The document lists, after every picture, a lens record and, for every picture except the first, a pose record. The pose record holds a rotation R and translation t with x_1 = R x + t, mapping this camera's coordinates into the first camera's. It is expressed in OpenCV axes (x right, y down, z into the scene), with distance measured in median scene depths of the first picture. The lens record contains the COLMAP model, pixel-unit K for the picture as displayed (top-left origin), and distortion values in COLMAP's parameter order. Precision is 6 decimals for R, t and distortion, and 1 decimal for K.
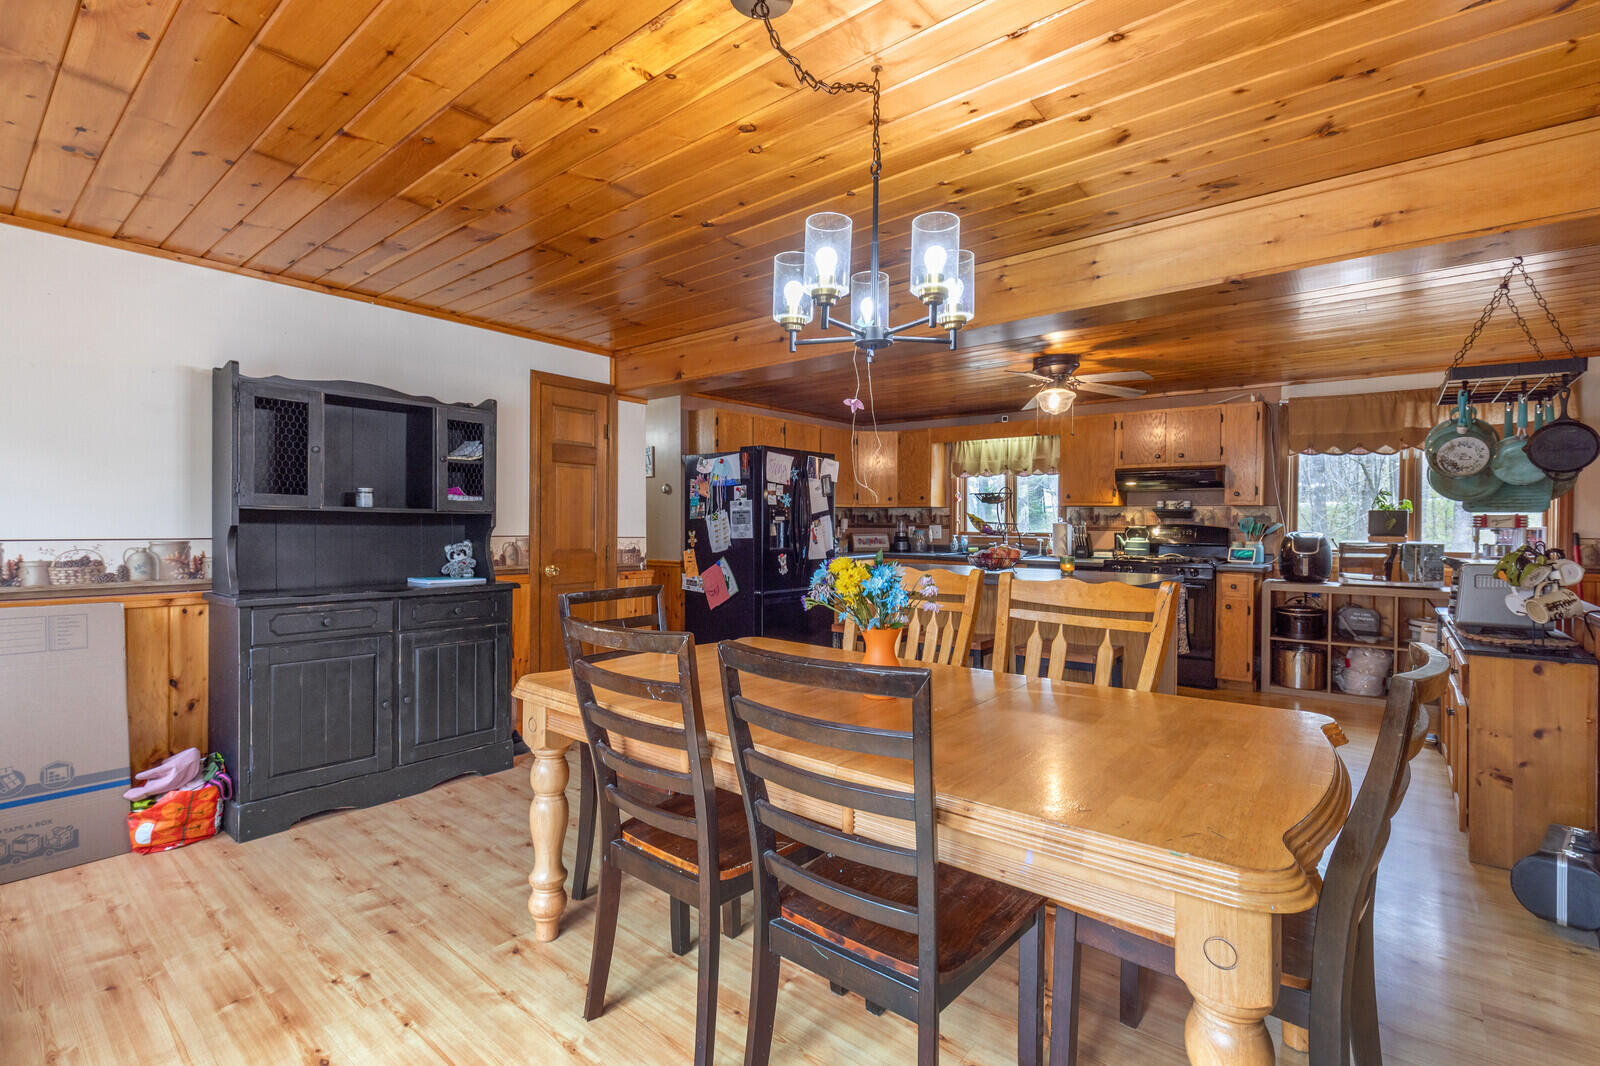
lens RADIAL K [[723.9, 0, 800.0], [0, 723.9, 533.0], [0, 0, 1]] dist [-0.001137, 0.000343]
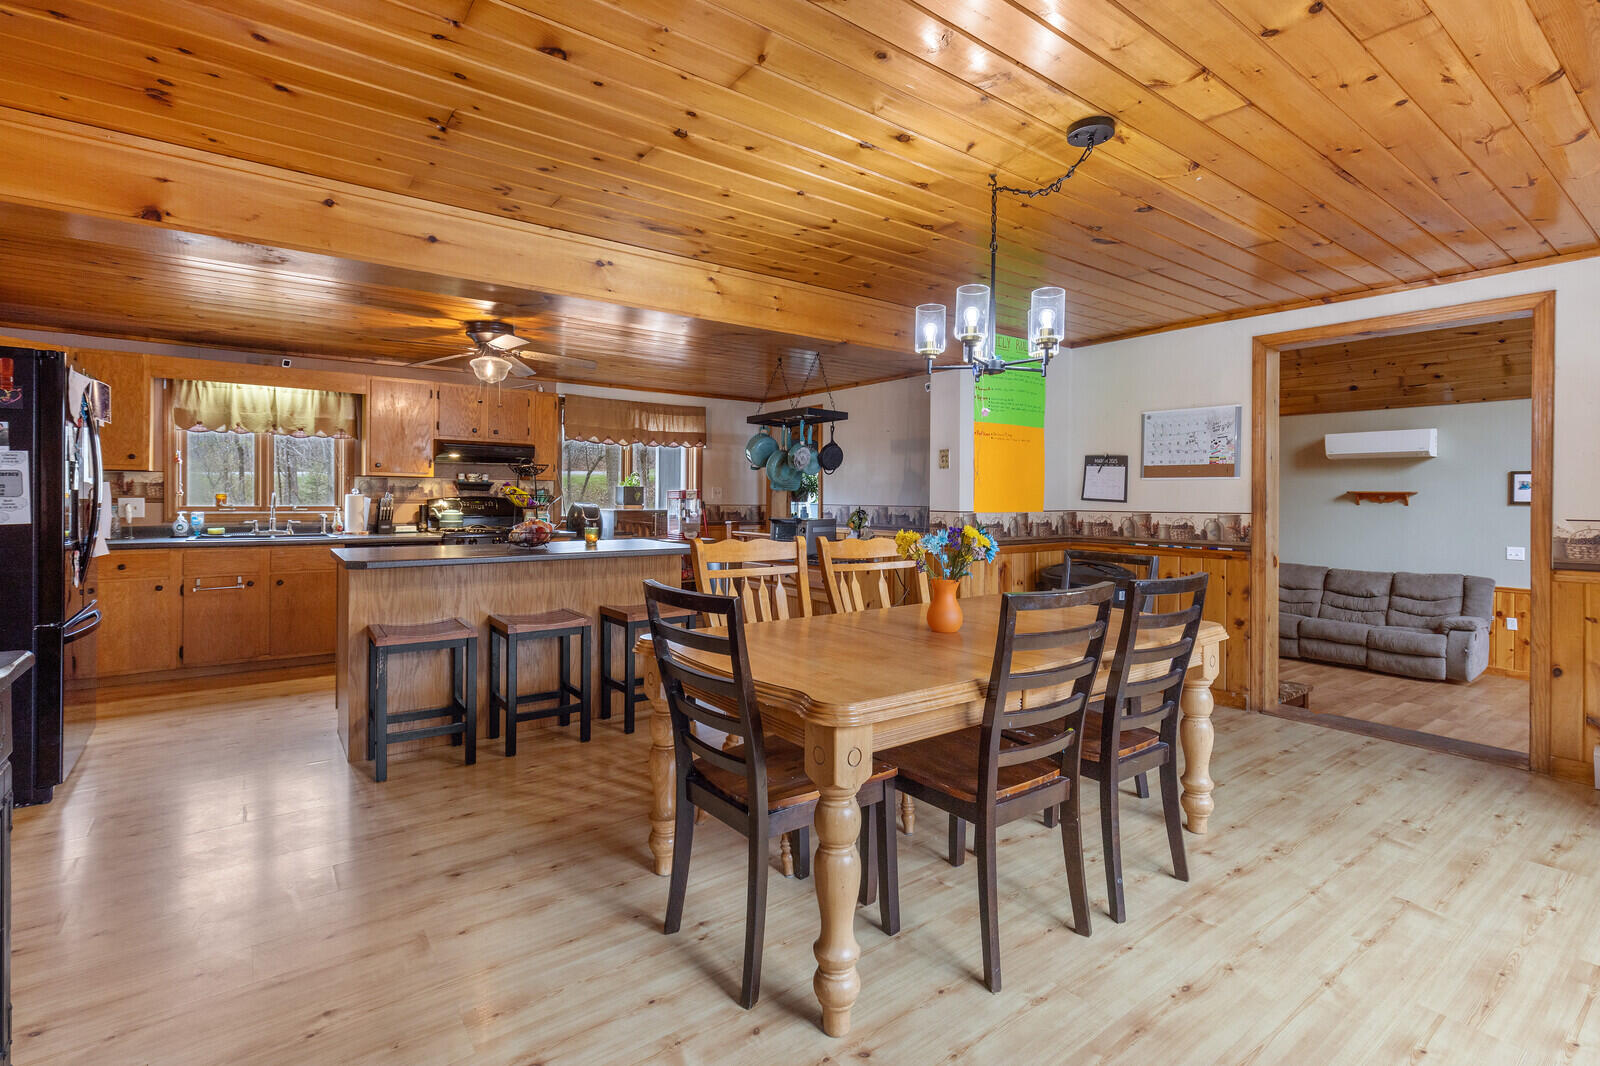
lens RADIAL K [[733.3, 0, 798.0], [0, 733.3, 501.7], [0, 0, 1]] dist [-0.024045, 0.000096]
pose [[0.226622, -0.007543, 0.973953, -0.440245], [0.009874, 0.999936, 0.005447, -0.006230], [-0.973933, 0.008383, 0.226682, 0.335006]]
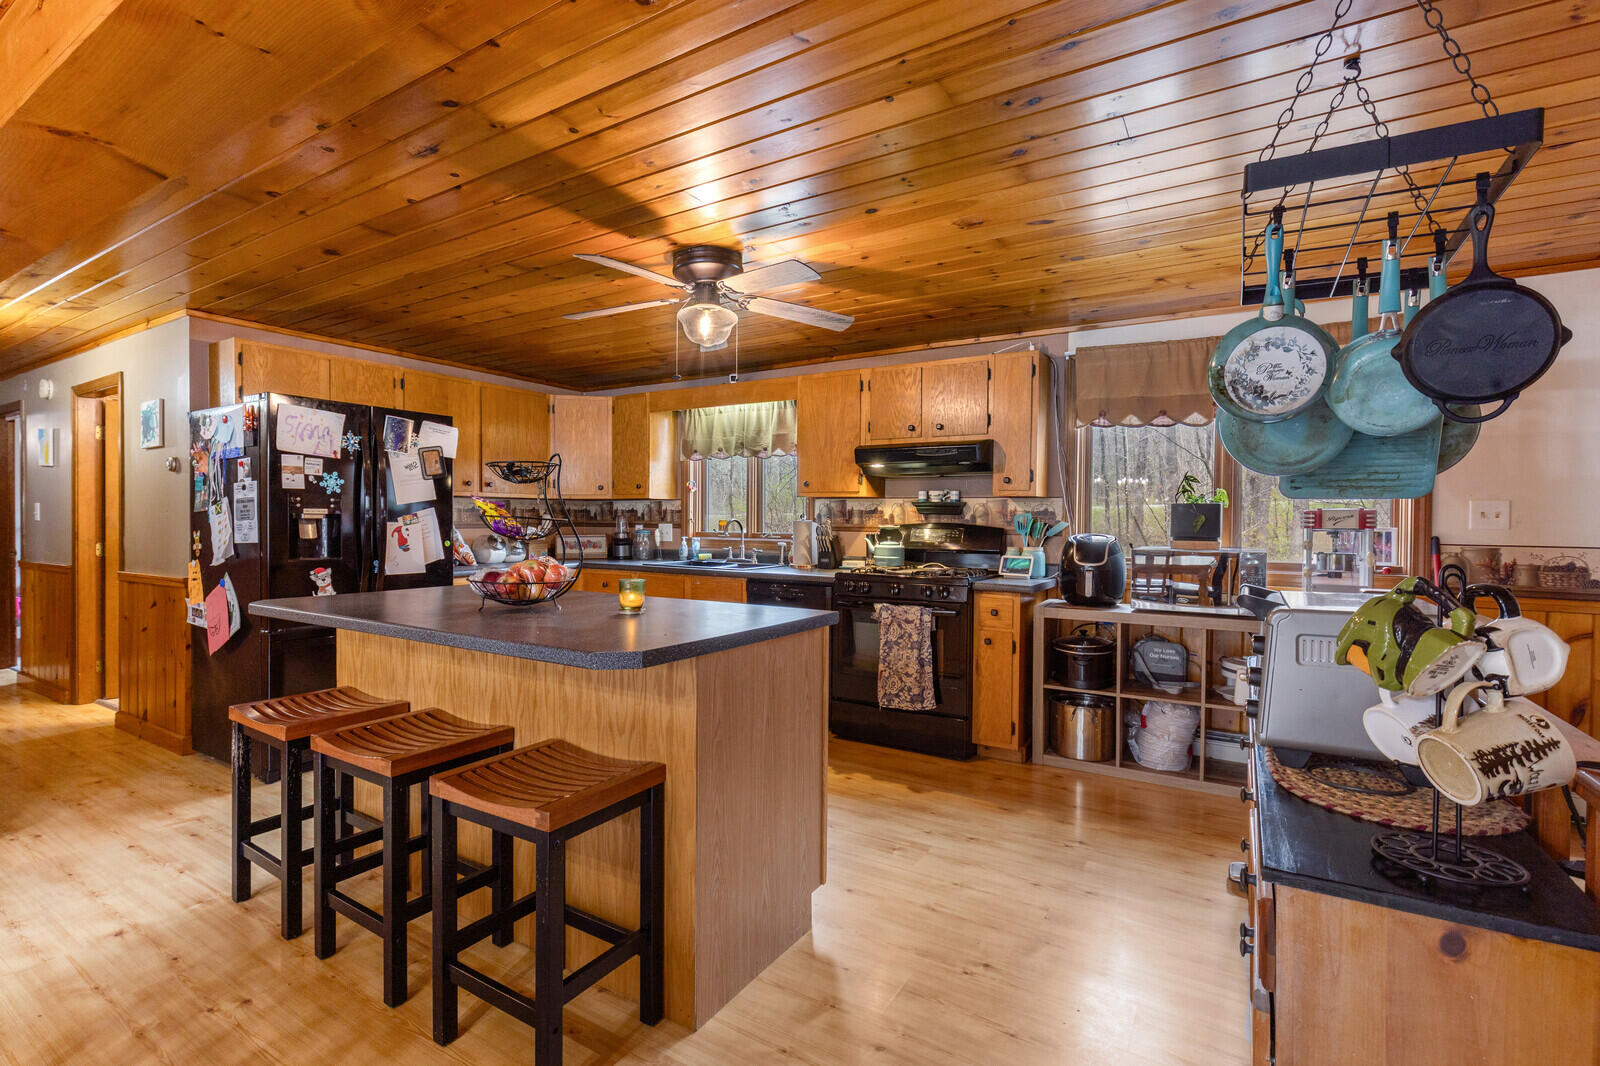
lens RADIAL K [[723.9, 0, 800.0], [0, 723.9, 533.0], [0, 0, 1]] dist [-0.001137, 0.000343]
pose [[0.991015, 0.001586, 0.133738, 0.306035], [-0.001642, 0.999999, 0.000308, -0.002048], [-0.133737, -0.000524, 0.991017, 0.321782]]
